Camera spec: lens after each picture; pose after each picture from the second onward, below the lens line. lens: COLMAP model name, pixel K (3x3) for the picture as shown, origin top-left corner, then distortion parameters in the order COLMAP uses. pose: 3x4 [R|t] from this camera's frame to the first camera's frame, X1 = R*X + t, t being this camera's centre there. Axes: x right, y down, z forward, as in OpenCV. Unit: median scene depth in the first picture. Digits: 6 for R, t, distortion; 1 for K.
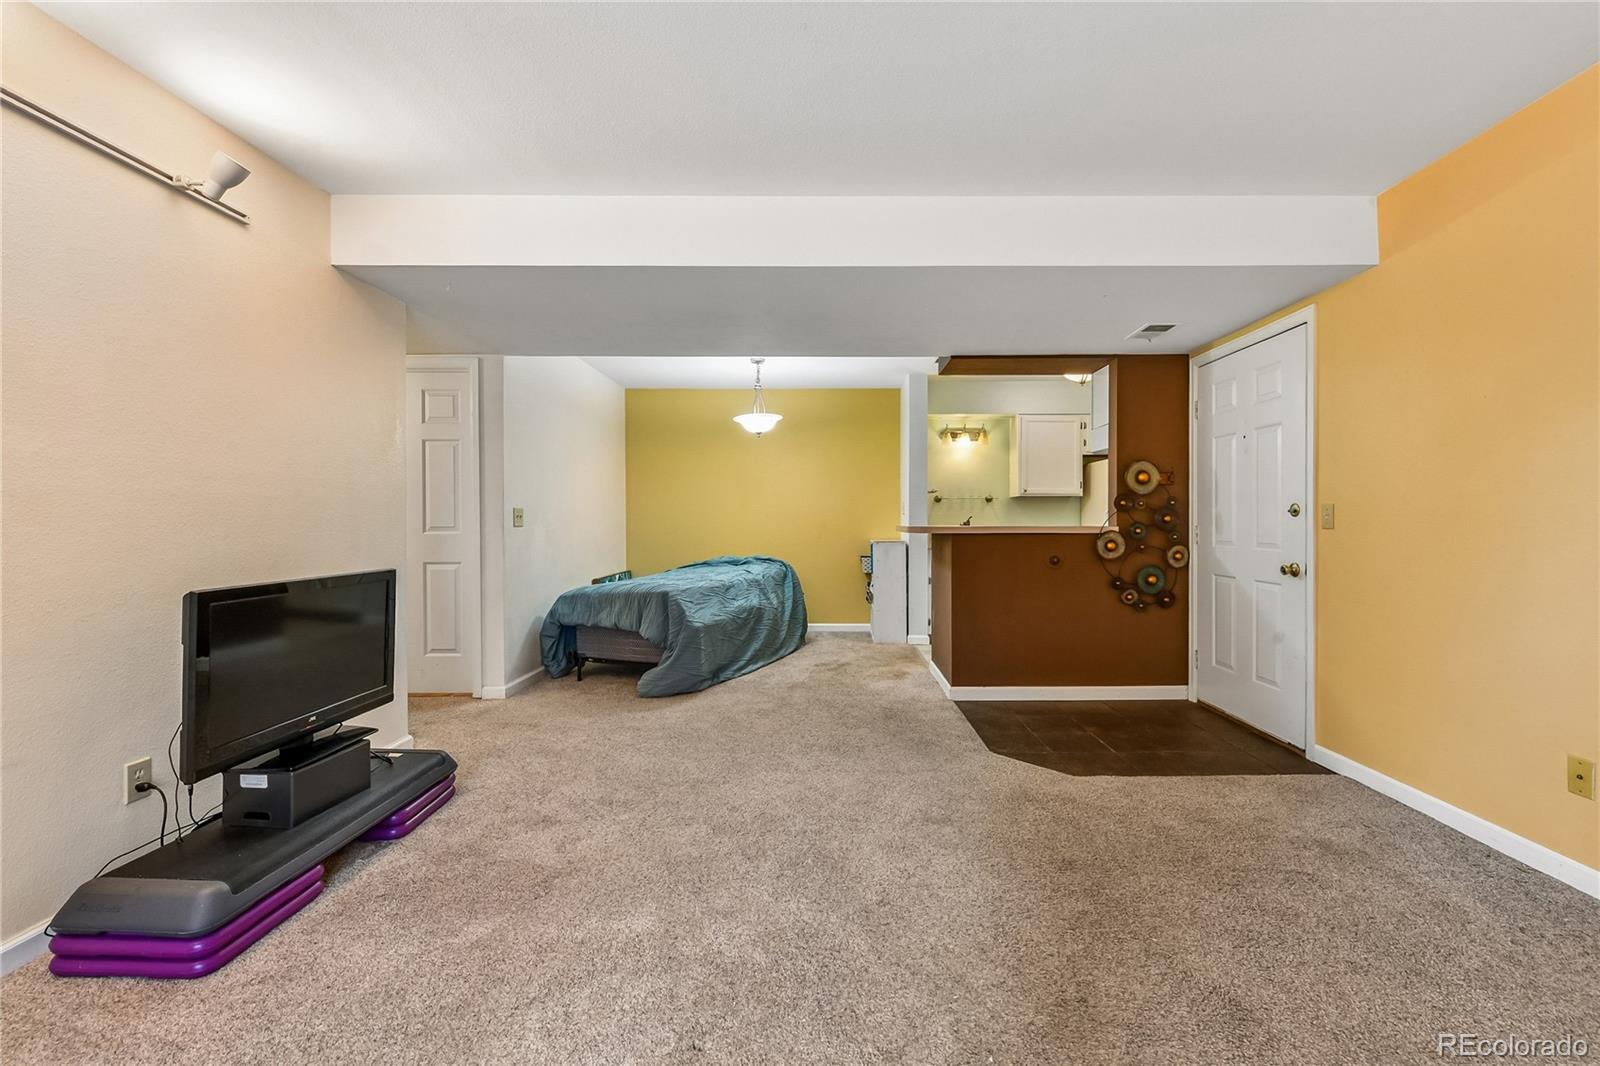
lens RADIAL K [[643.9, 0, 807.5], [0, 643.9, 528.5], [0, 0, 1]] dist [0.001650, -0.002550]
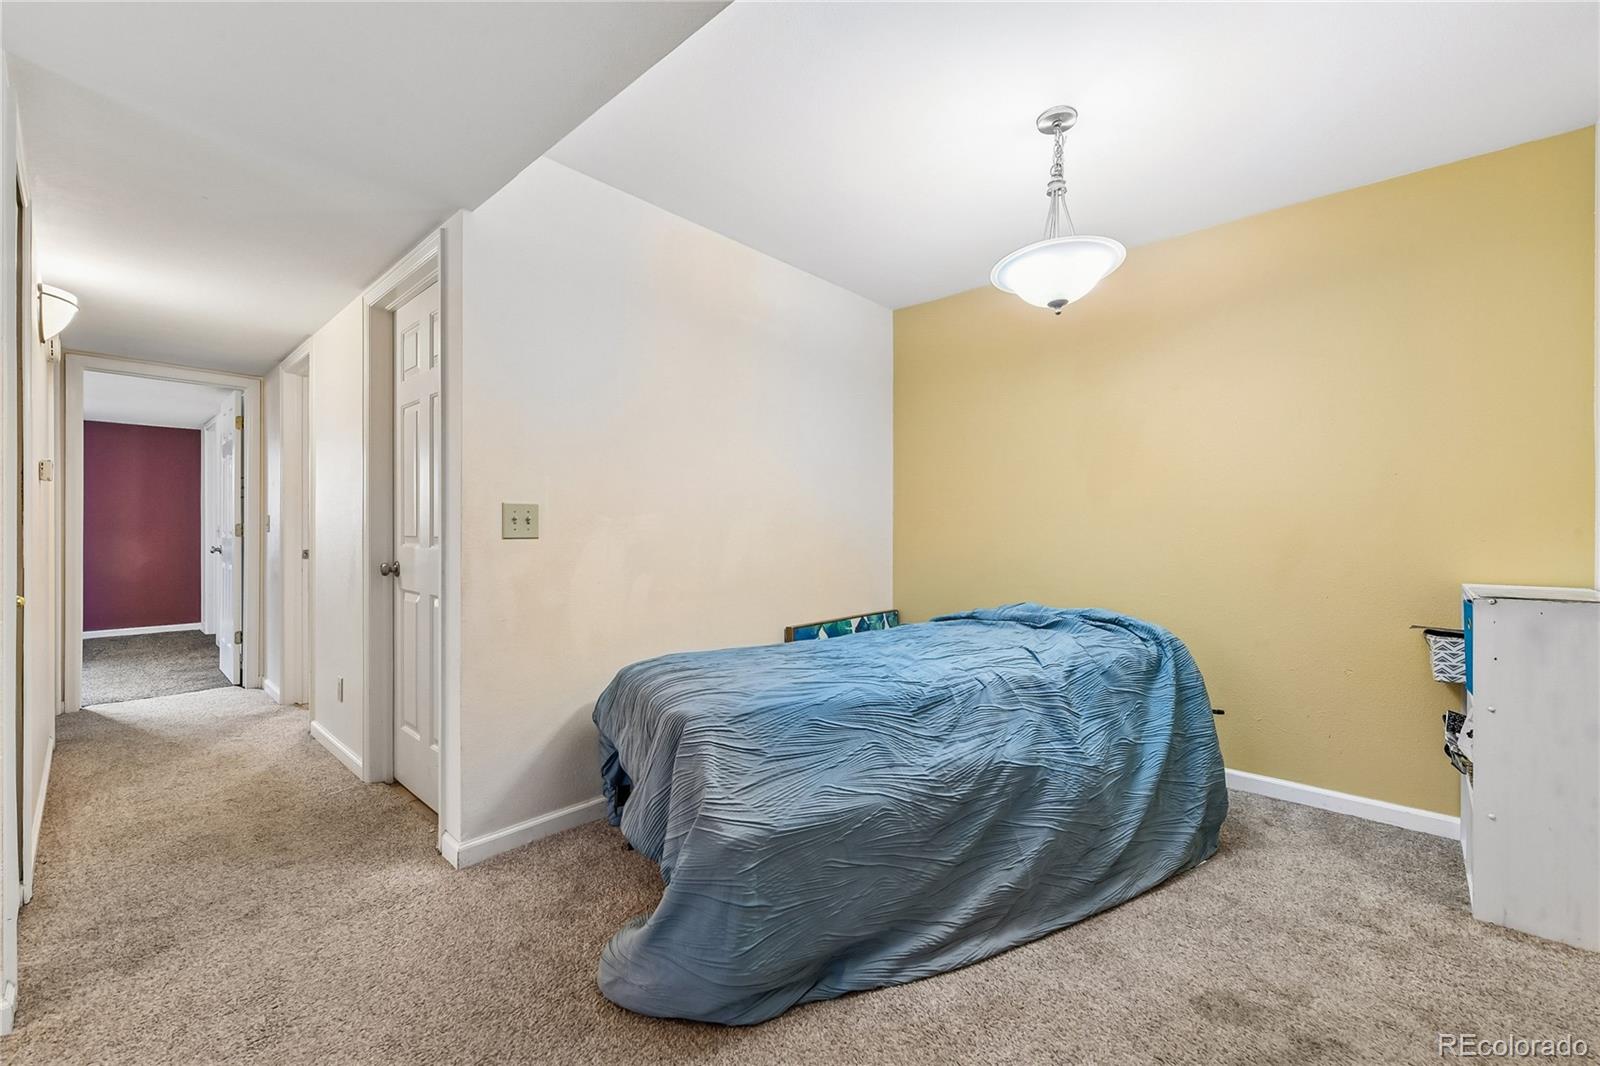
lens RADIAL K [[643.9, 0, 808.6], [0, 643.9, 528.7], [0, 0, 1]] dist [0.001650, -0.002550]
pose [[0.762191, 0.003315, -0.647344, 0.064594], [-0.008881, 0.999946, -0.005336, -0.008651], [0.647292, 0.009817, 0.762179, 0.617645]]
